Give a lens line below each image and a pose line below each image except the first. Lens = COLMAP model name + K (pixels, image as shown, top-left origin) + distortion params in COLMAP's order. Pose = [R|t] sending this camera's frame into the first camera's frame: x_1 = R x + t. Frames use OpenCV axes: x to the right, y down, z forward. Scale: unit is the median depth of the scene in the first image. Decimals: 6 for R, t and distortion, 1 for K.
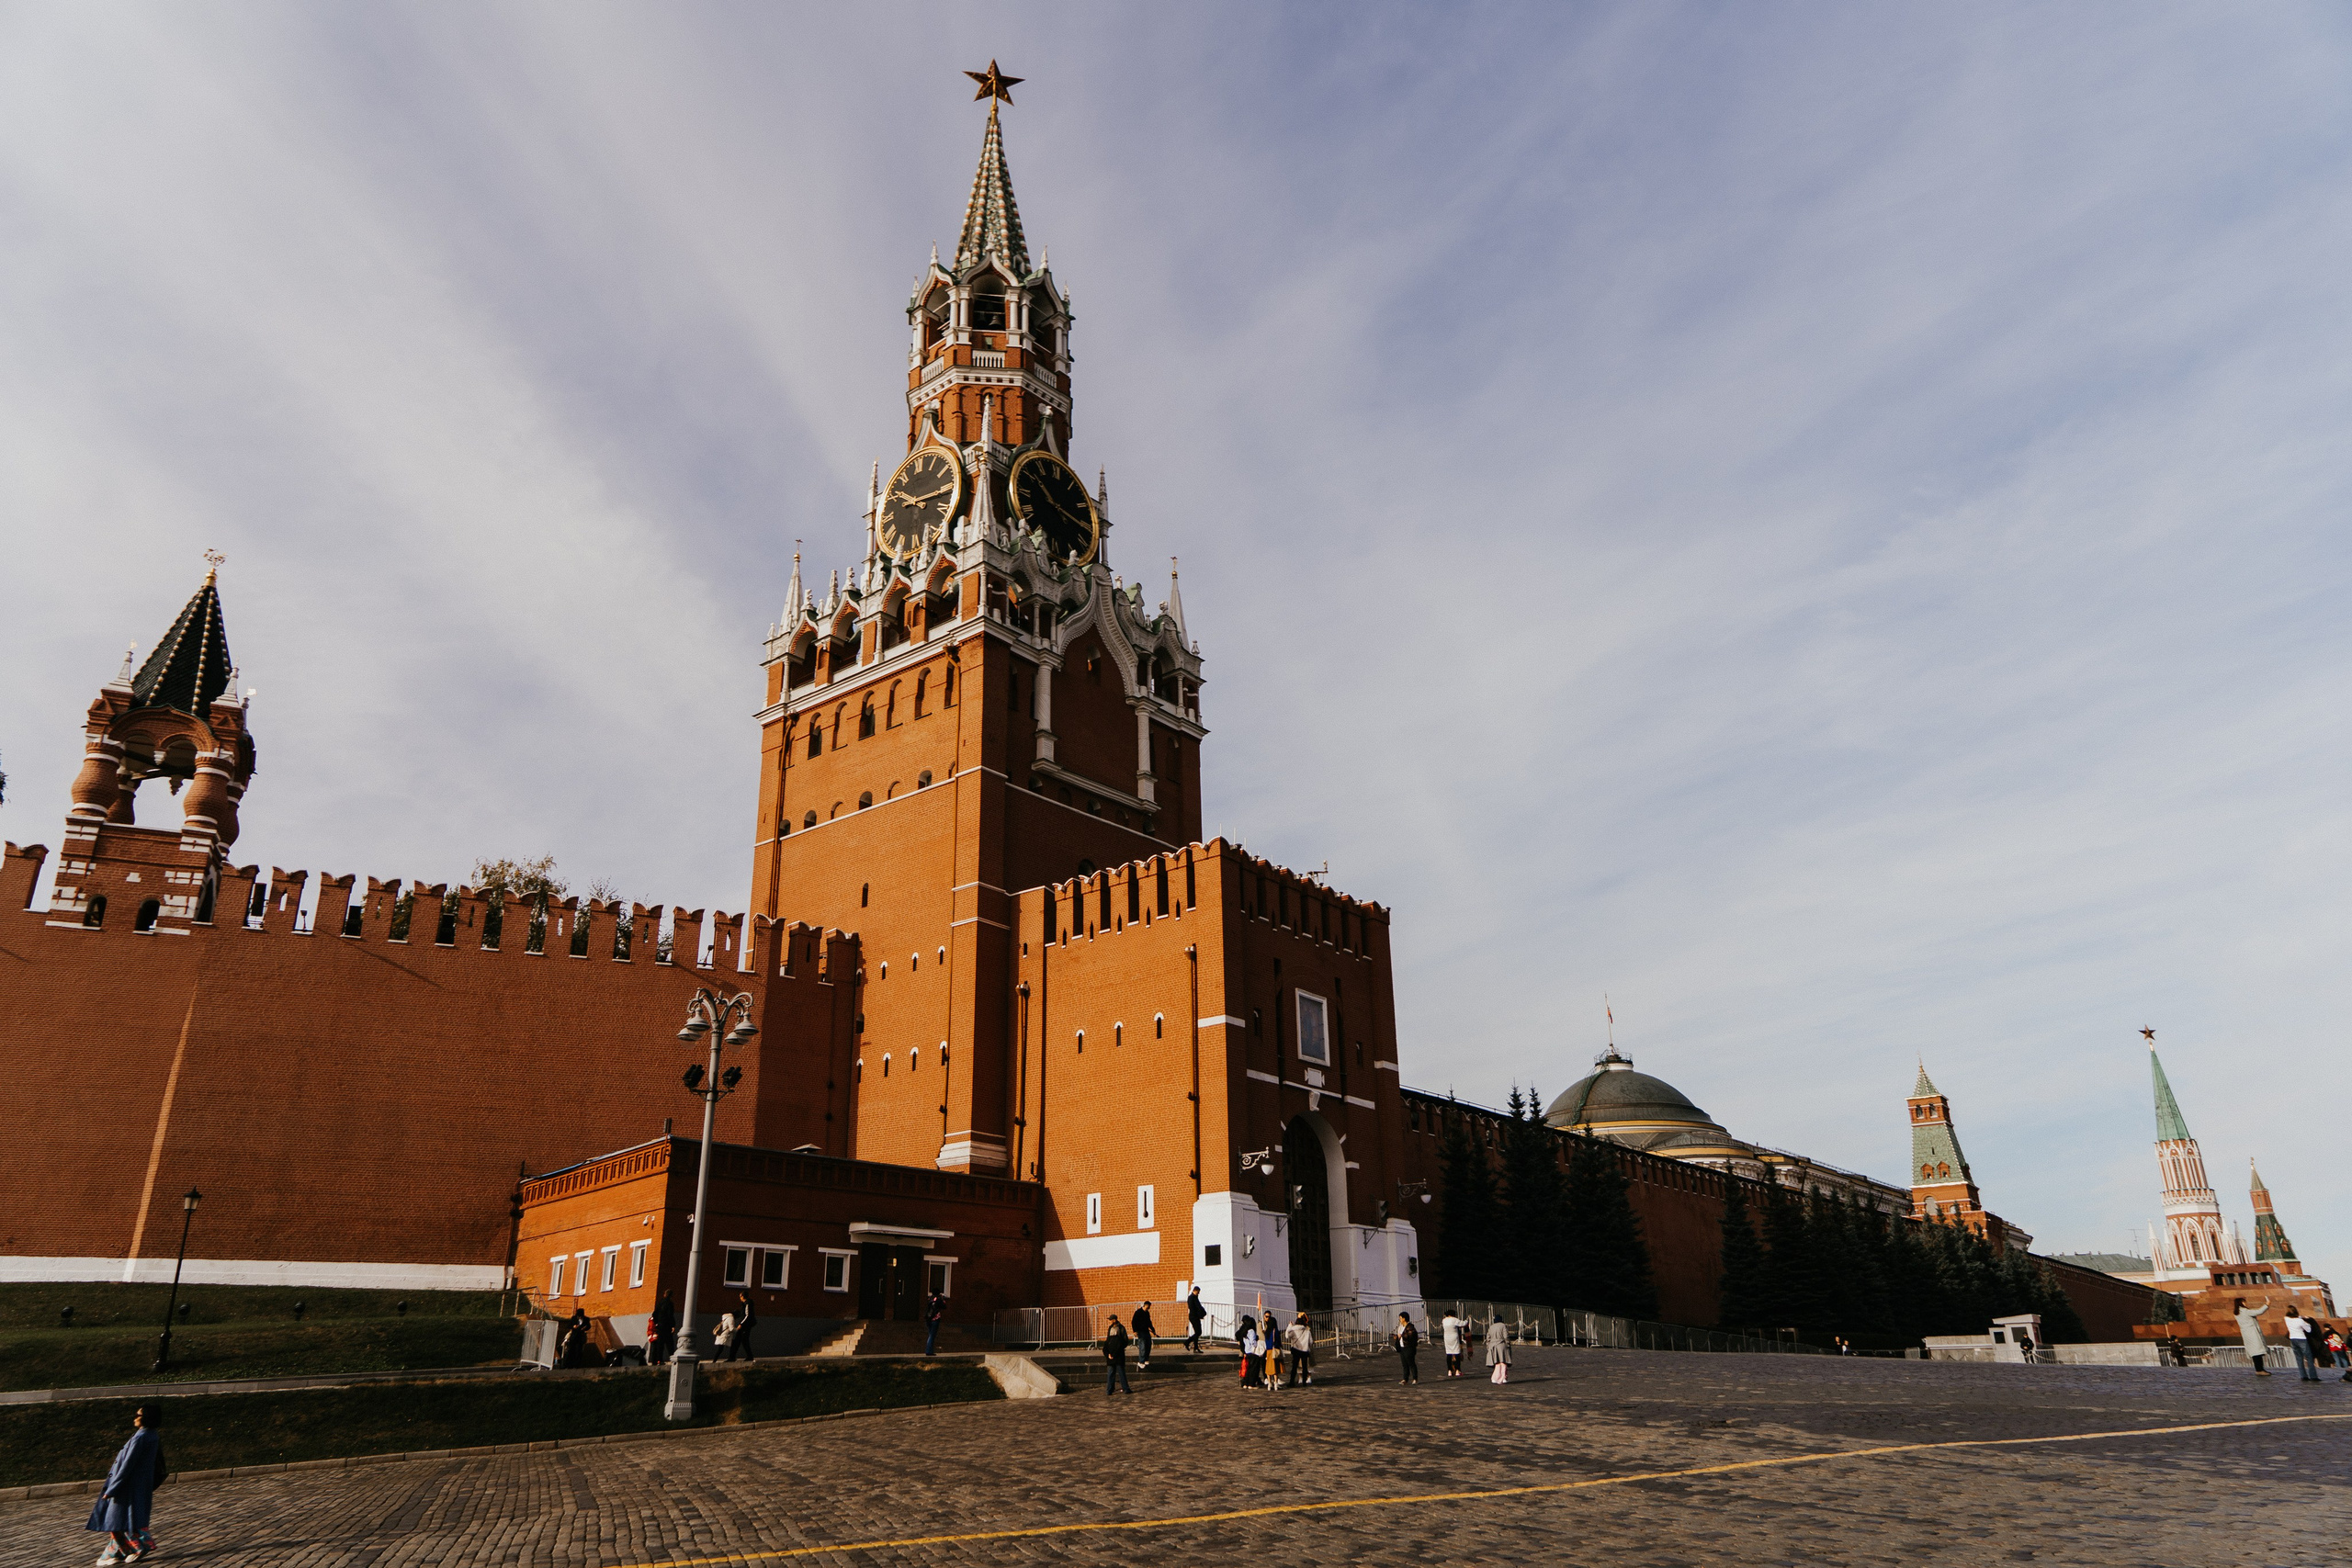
lens RADIAL K [[1594.4, 0, 1164.7], [0, 1594.4, 803.6], [0, 0, 1]] dist [-0.020527, 0.022773]
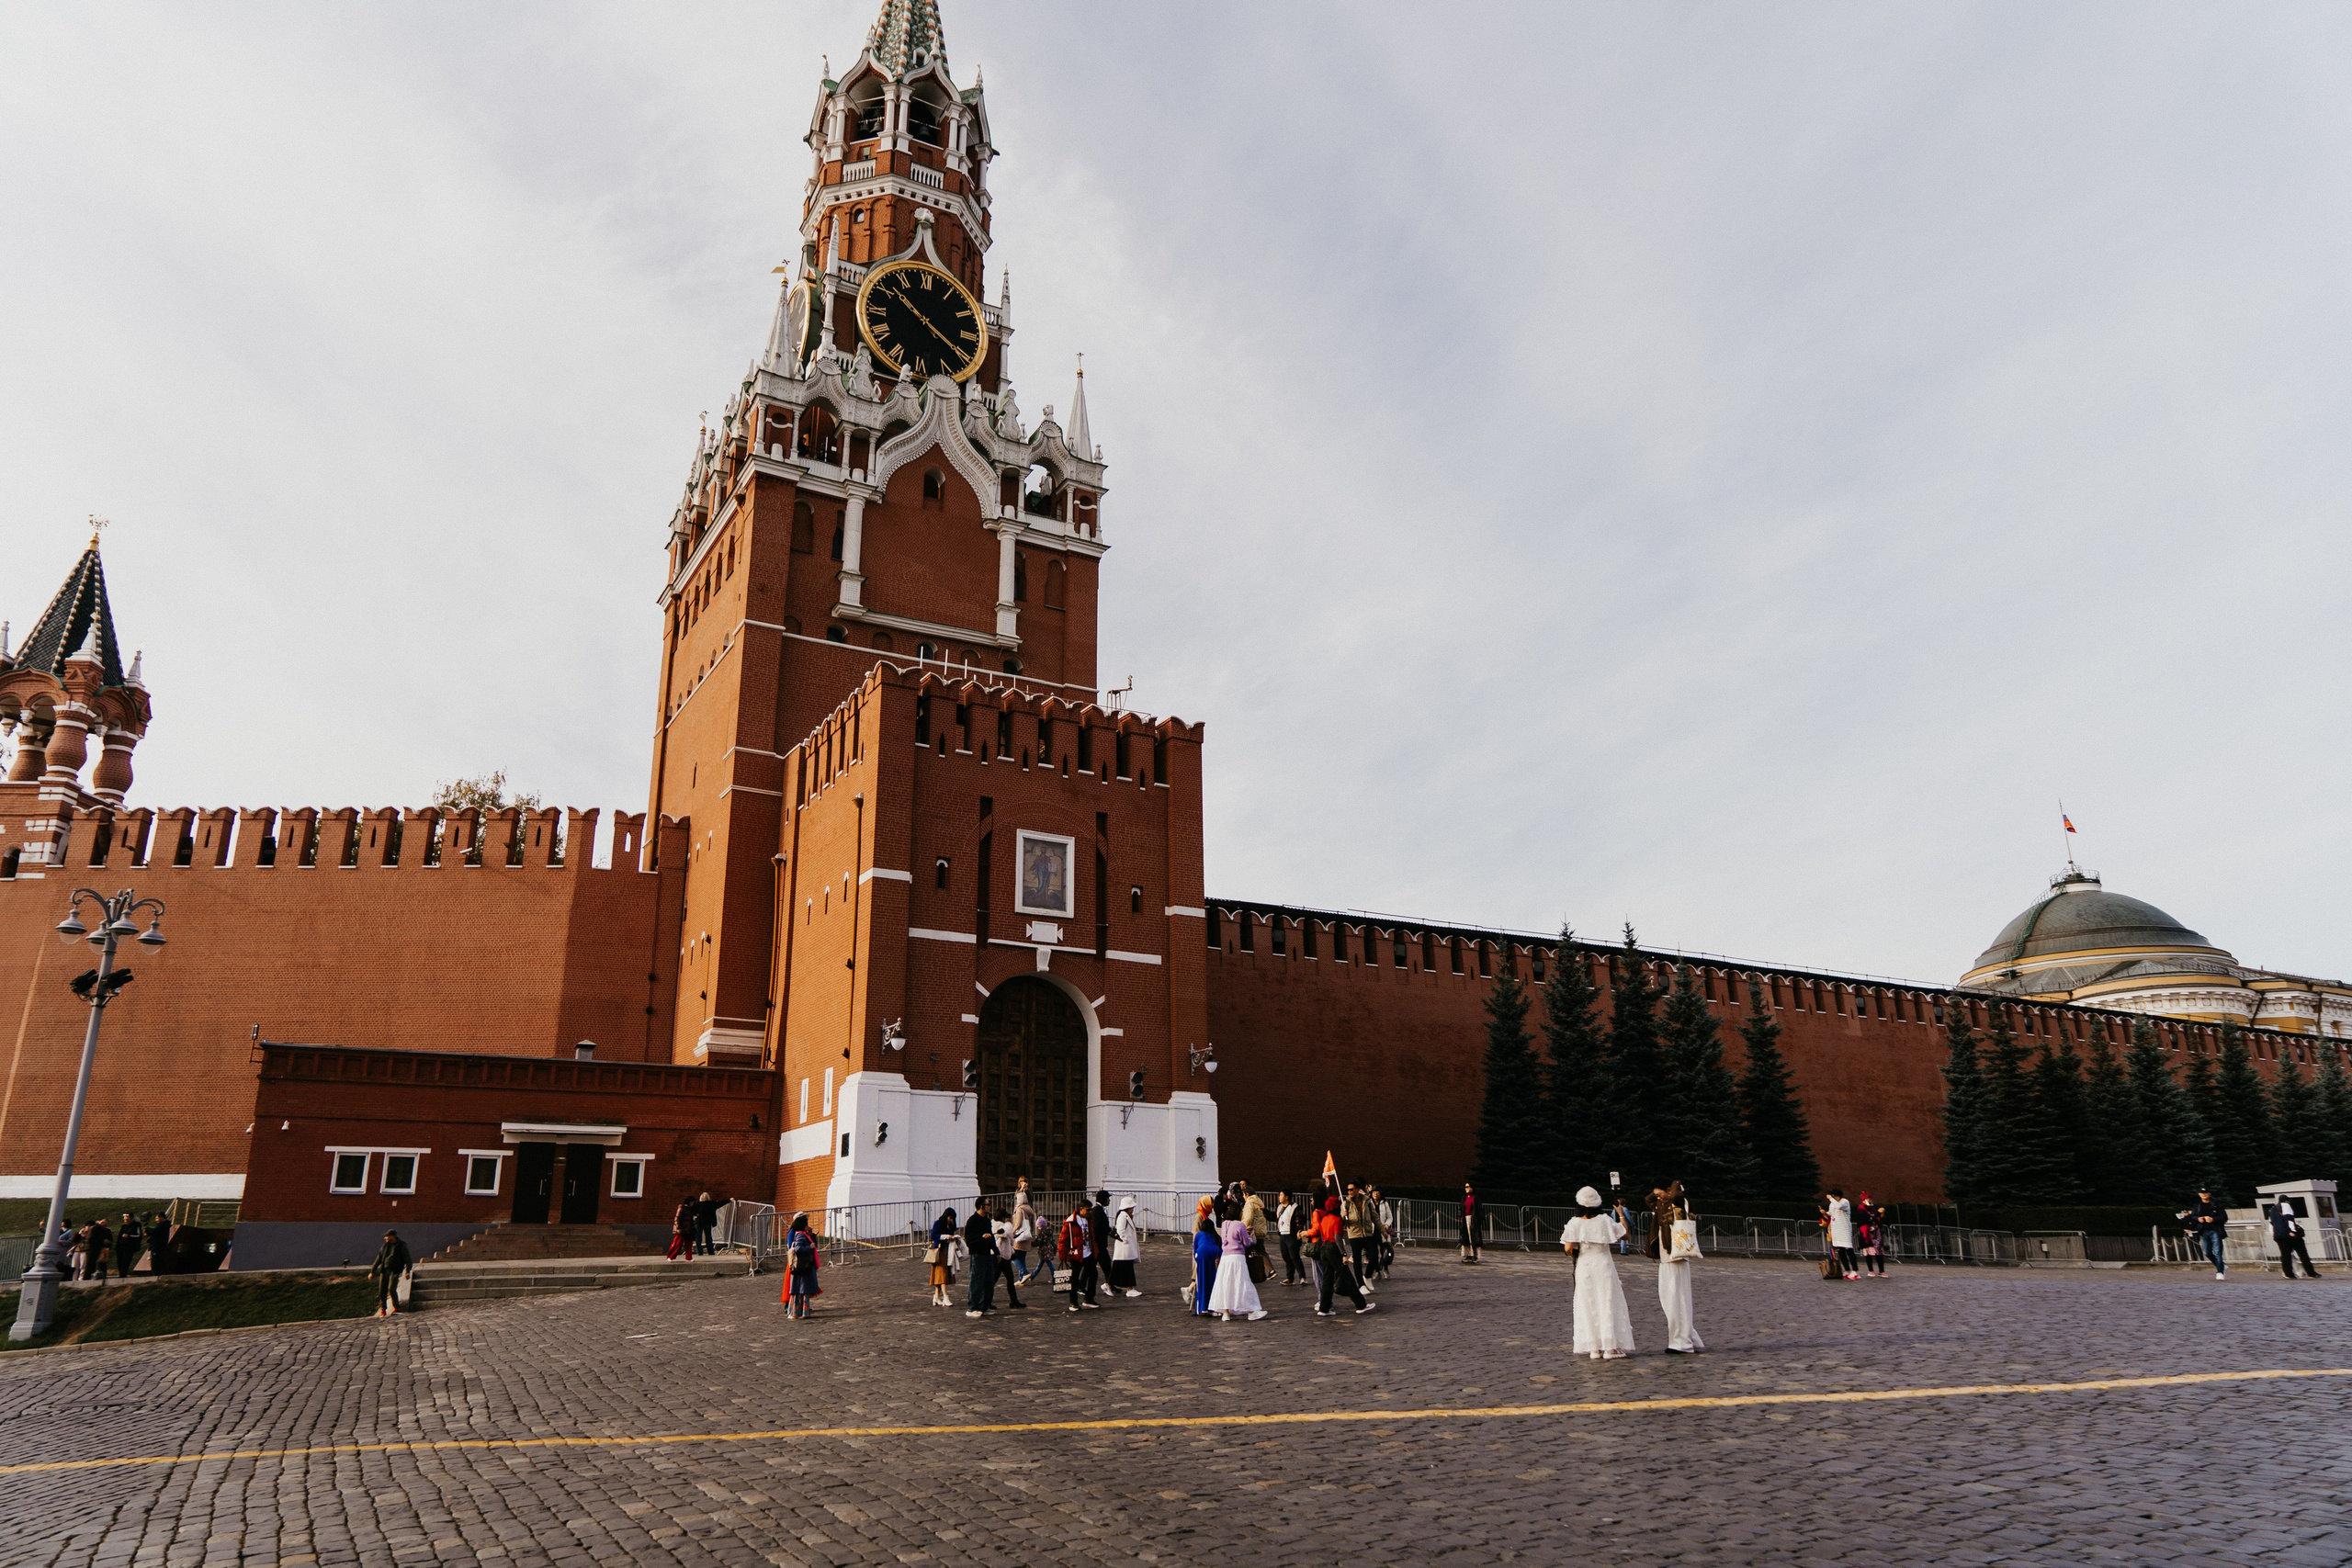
lens RADIAL K [[1594.4, 0, 1248.2], [0, 1594.4, 832.2], [0, 0, 1]] dist [-0.020527, 0.022773]
pose [[0.939897, -0.093145, -0.328508, 0.406904], [0.123080, 0.989818, 0.071491, 0.061480], [0.318504, -0.107627, 0.941792, 0.208720]]
